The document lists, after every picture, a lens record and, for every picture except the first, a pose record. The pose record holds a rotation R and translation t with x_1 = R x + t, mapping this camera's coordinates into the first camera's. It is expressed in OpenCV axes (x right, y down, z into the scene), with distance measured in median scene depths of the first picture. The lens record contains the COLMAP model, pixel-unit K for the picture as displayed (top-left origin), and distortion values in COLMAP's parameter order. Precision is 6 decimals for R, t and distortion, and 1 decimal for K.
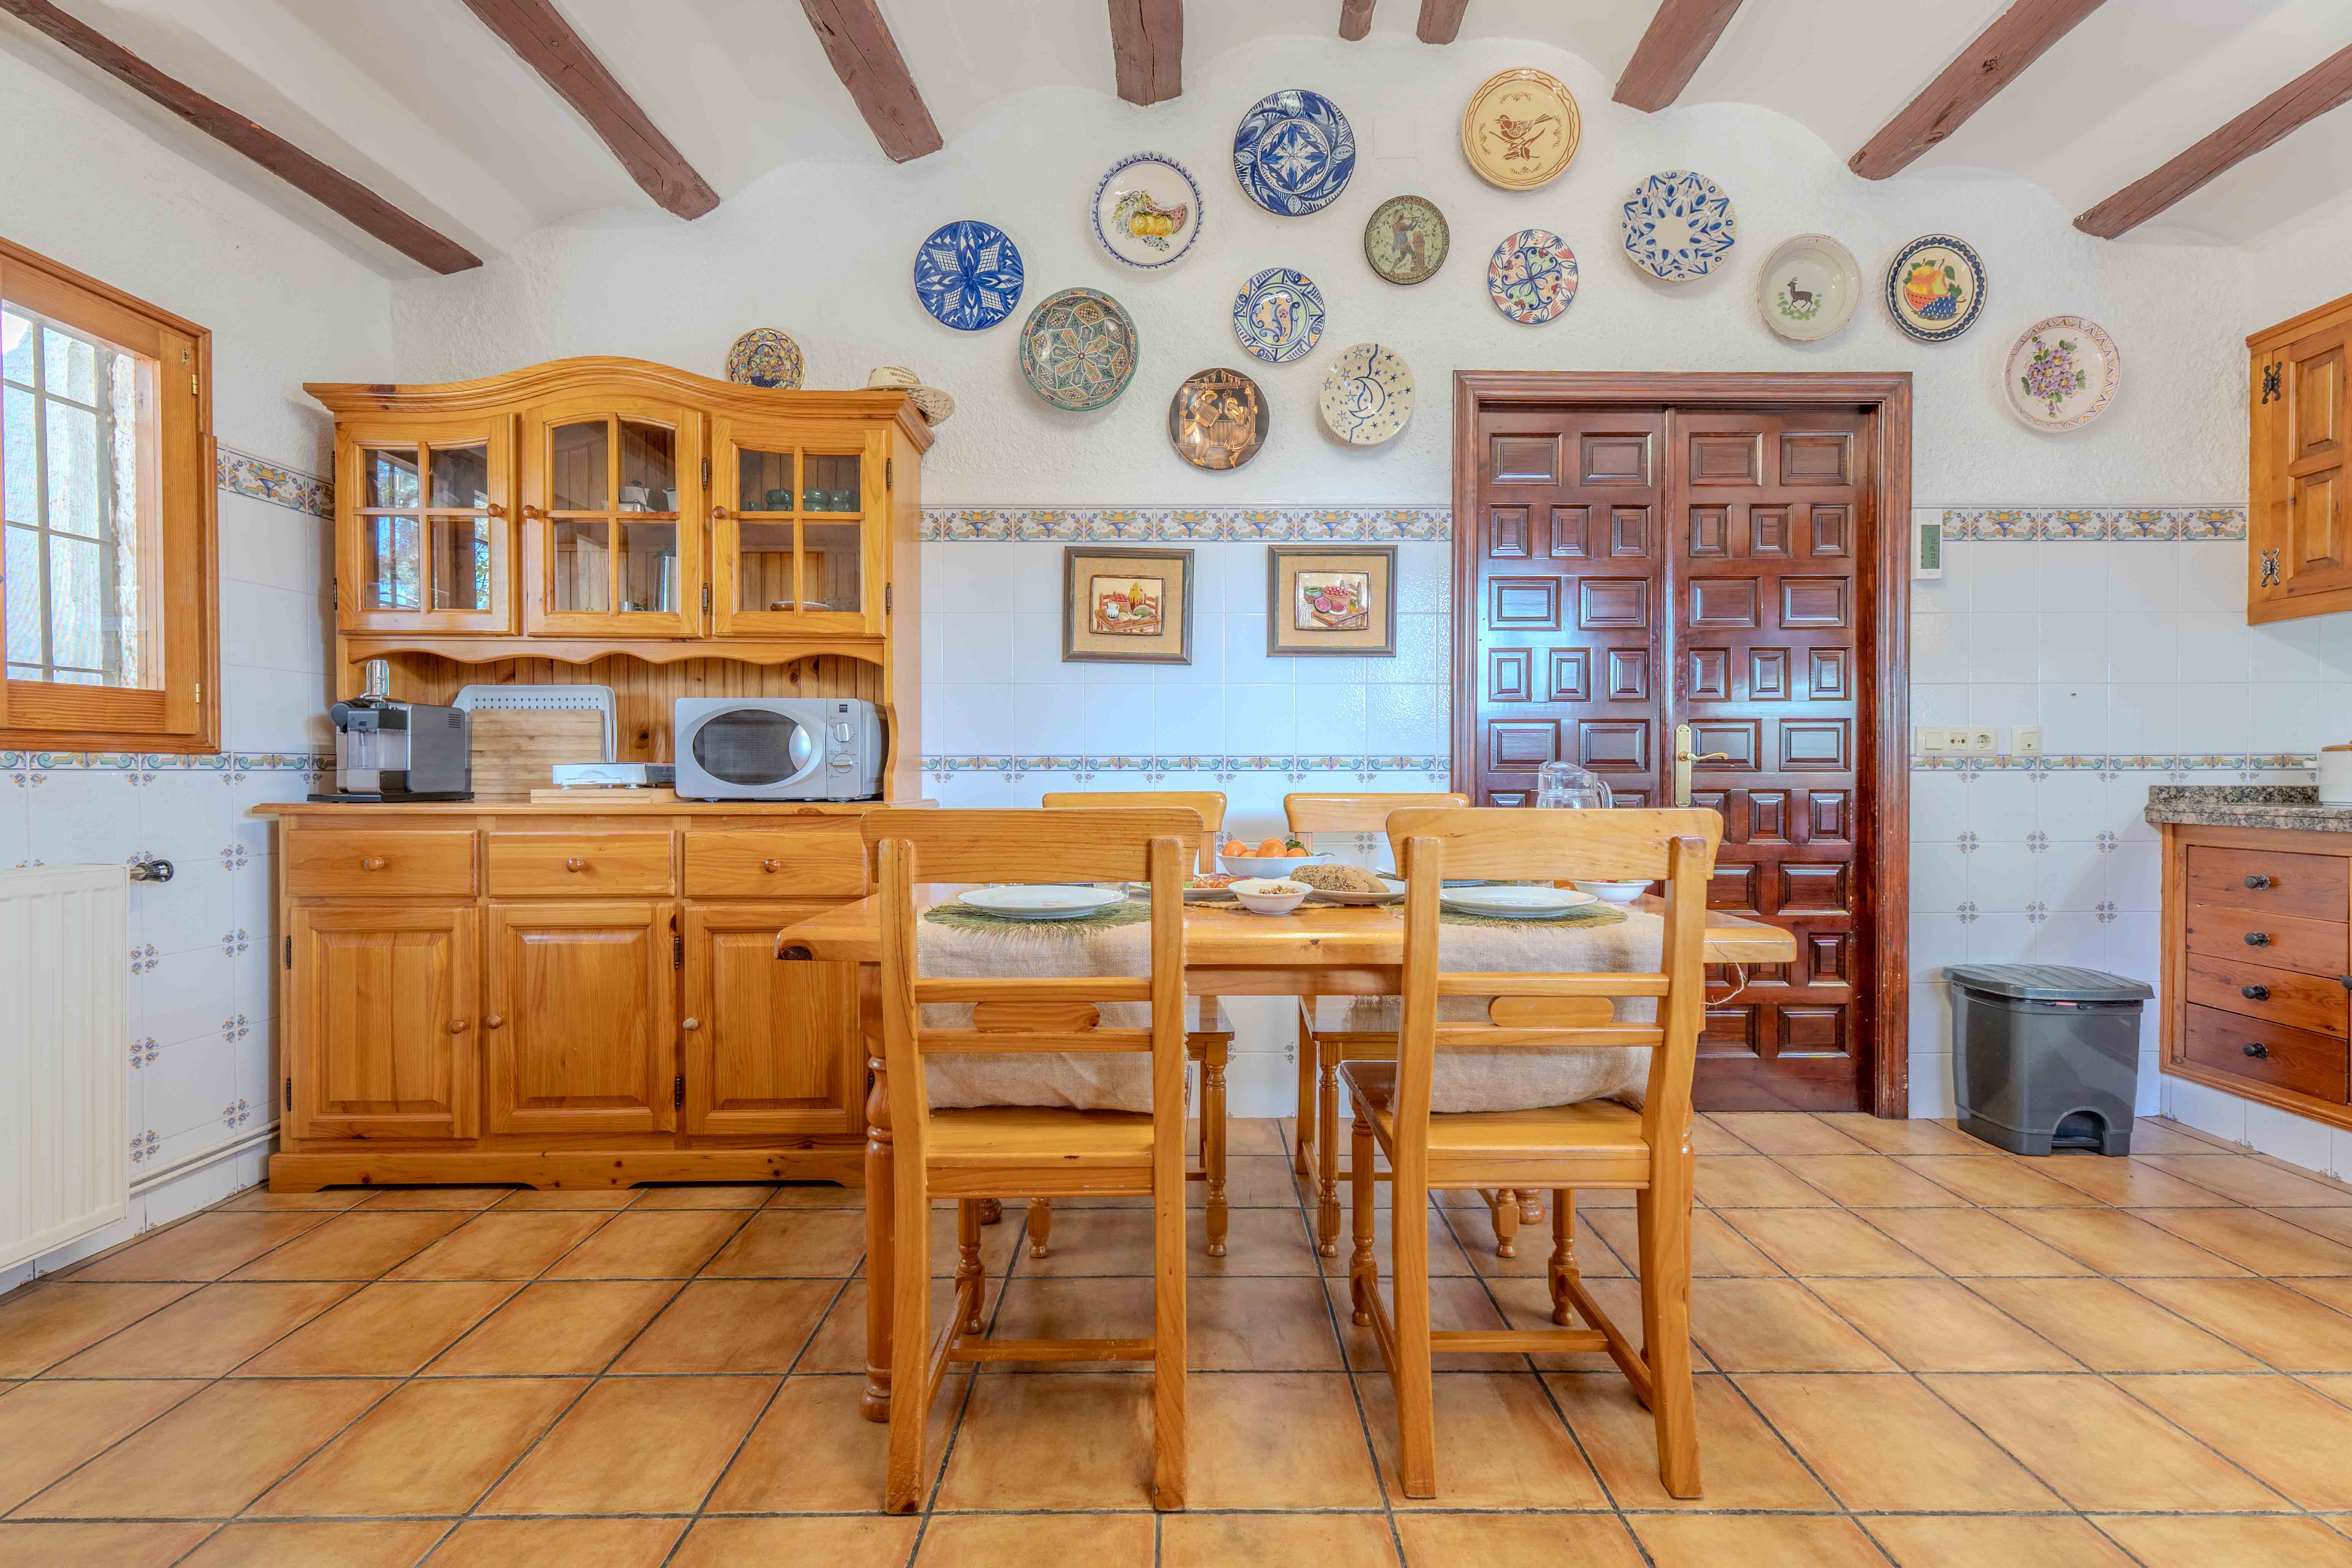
lens RADIAL K [[988.3, 0, 1184.8], [0, 988.3, 782.4], [0, 0, 1]] dist [0.009978, -0.002695]
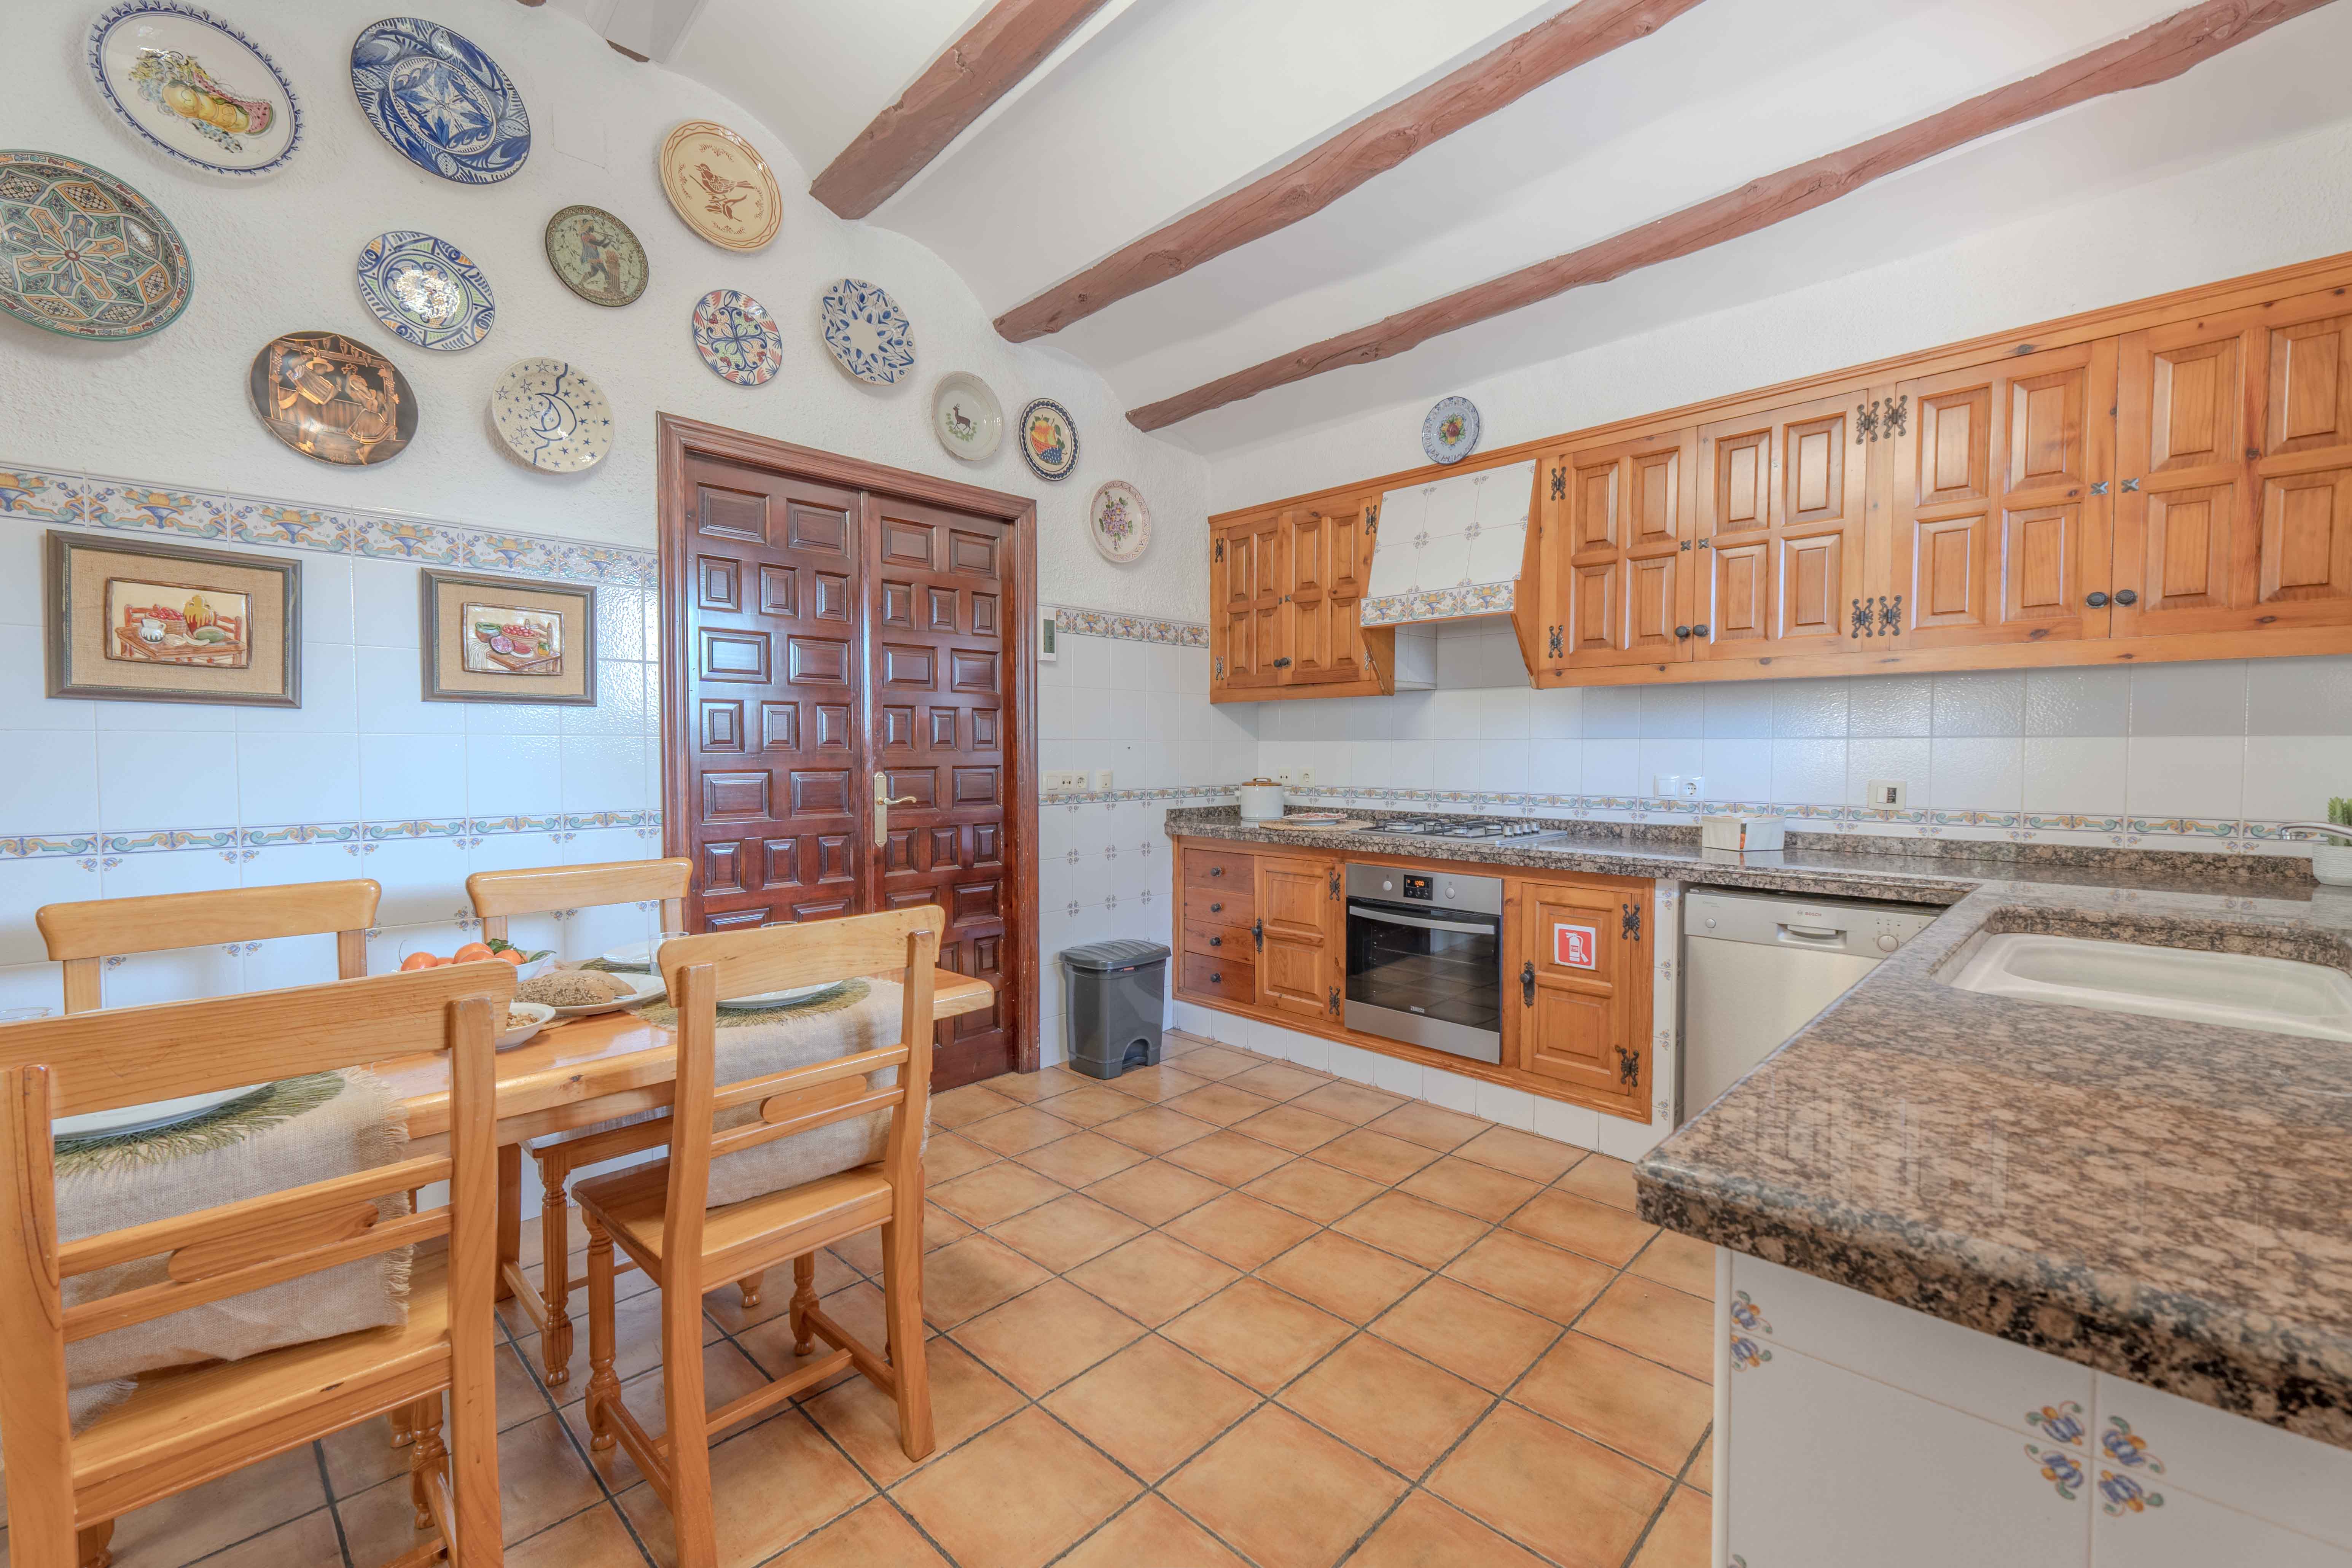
lens RADIAL K [[988.3, 0, 1184.8], [0, 988.3, 782.4], [0, 0, 1]] dist [0.009978, -0.002695]
pose [[0.693139, -0.024413, 0.720390, -0.077015], [0.005909, 0.999585, 0.028189, -0.078925], [-0.720780, -0.015282, 0.692996, -0.044989]]
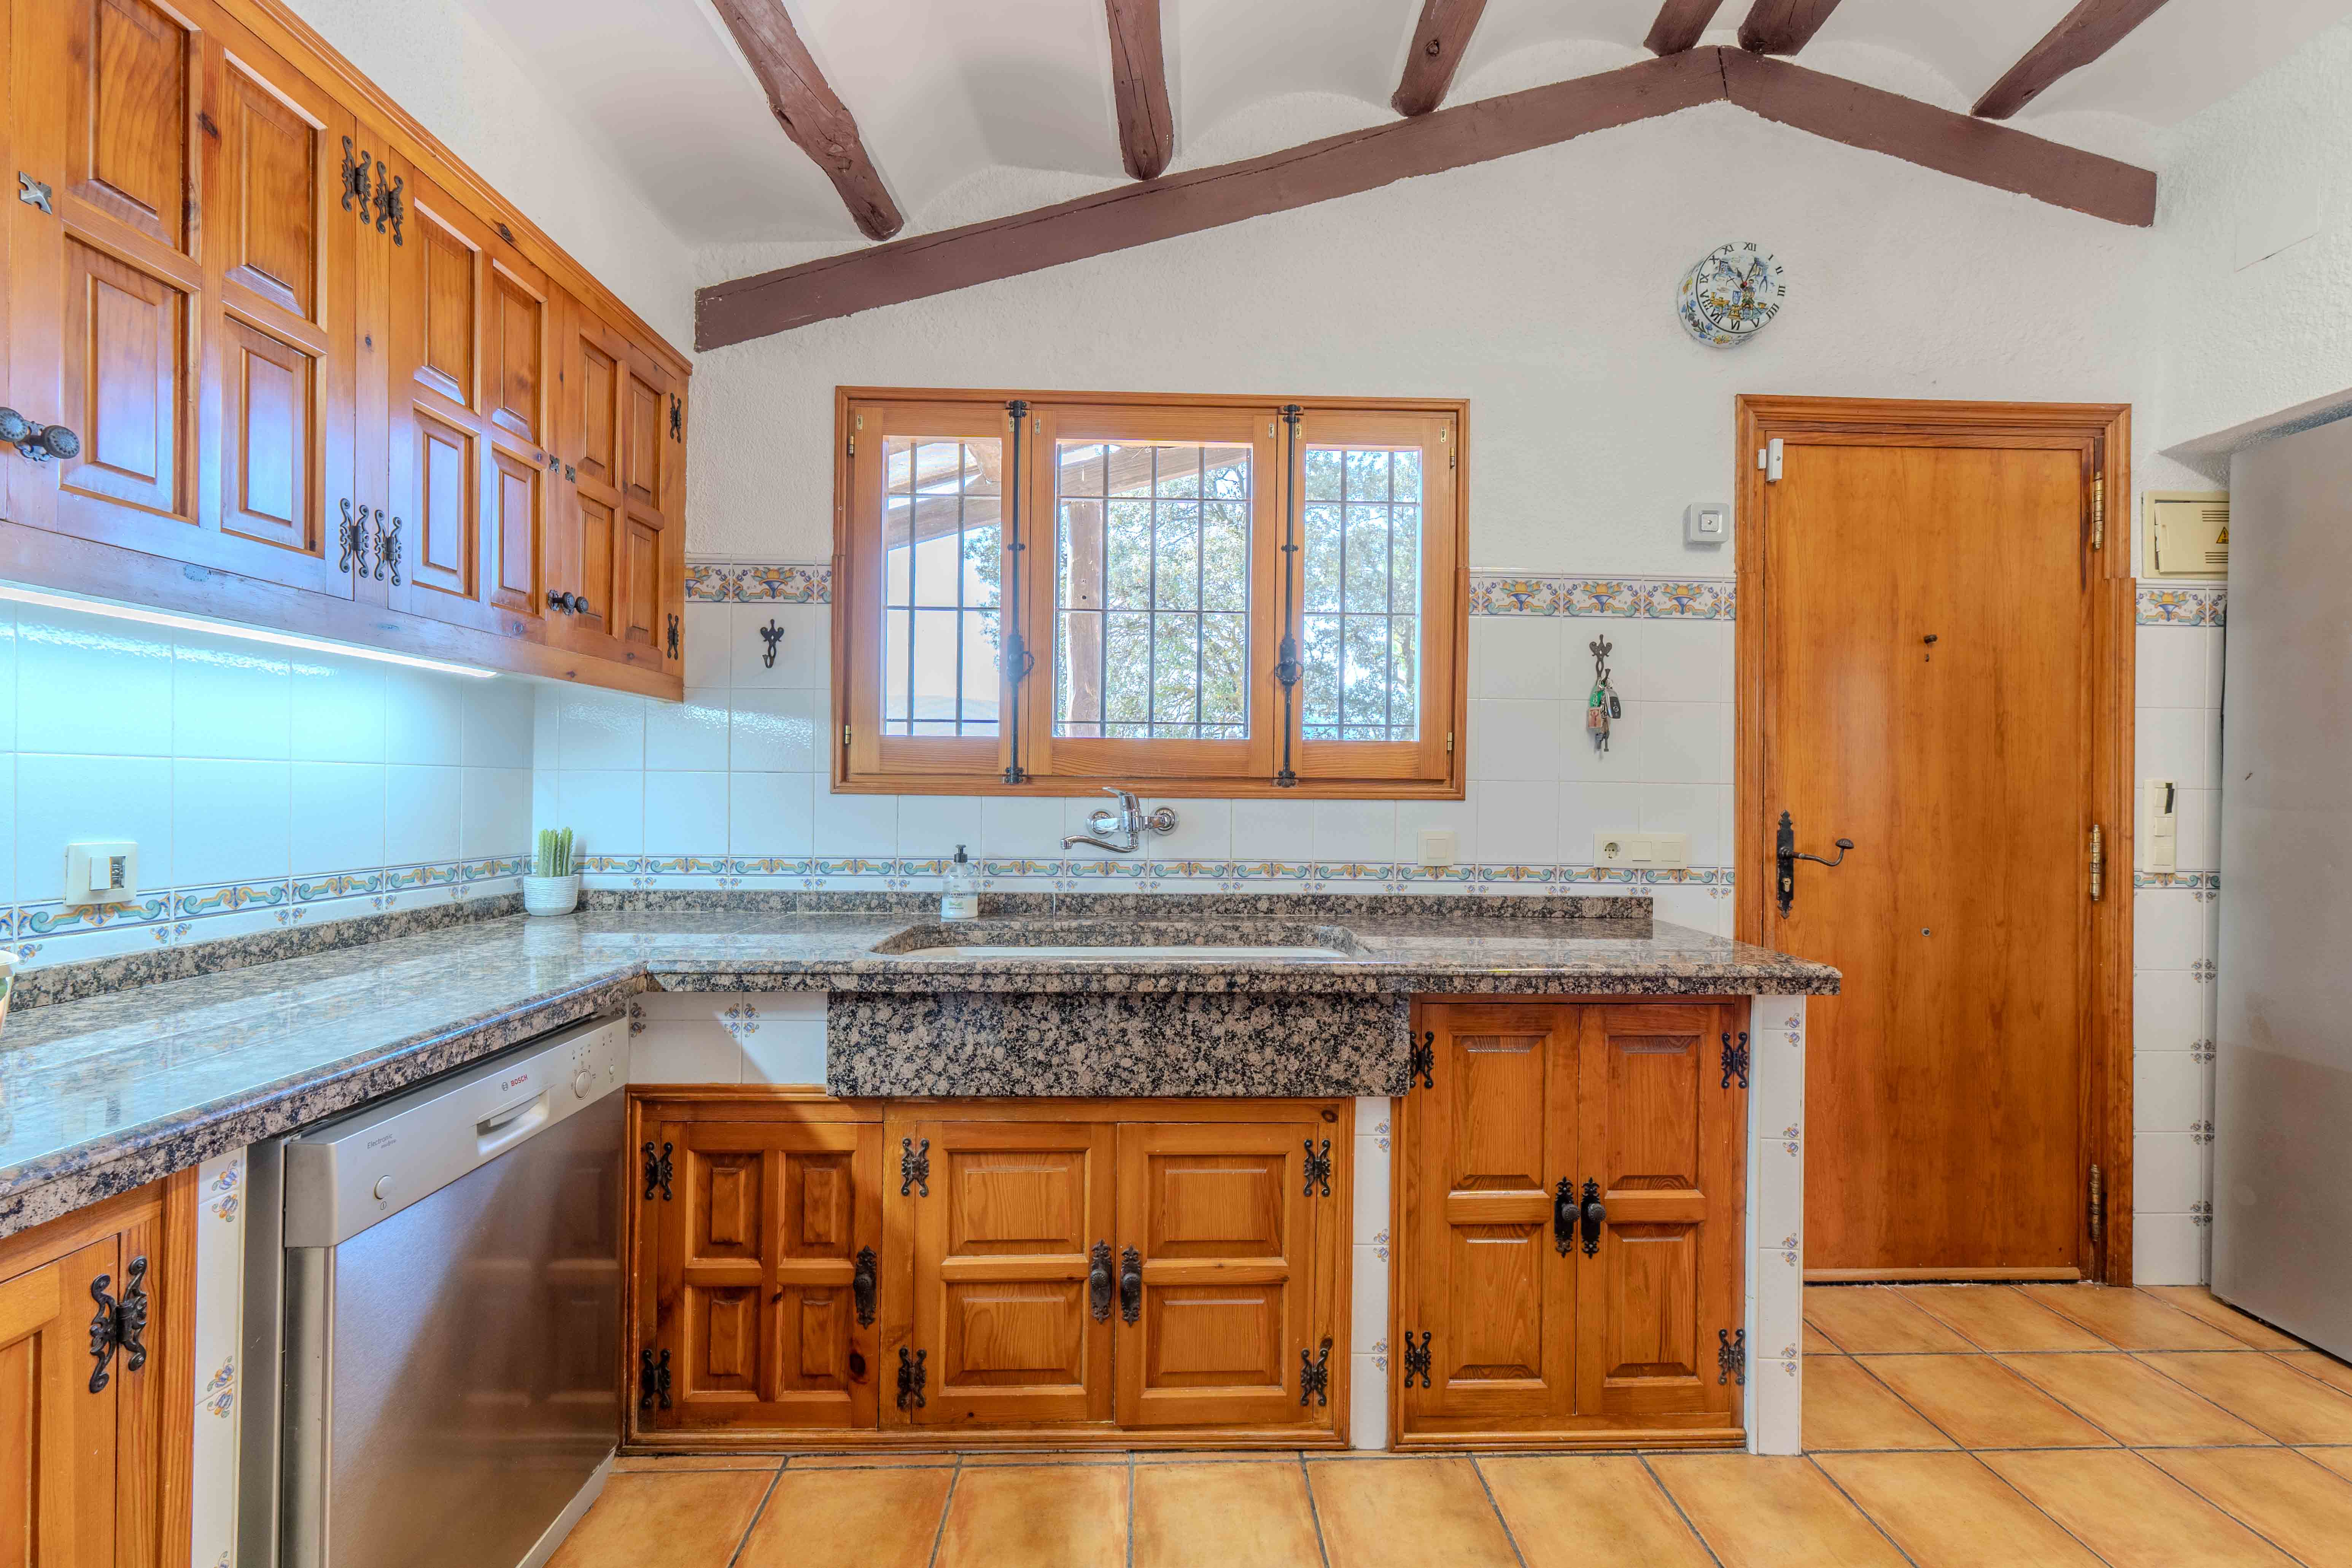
lens RADIAL K [[988.3, 0, 1184.8], [0, 988.3, 782.4], [0, 0, 1]] dist [0.009978, -0.002695]
pose [[-0.999406, -0.009406, -0.033155, 0.639121], [-0.009610, 0.999936, 0.006020, -0.086642], [0.033096, 0.006335, -0.999432, 0.669337]]
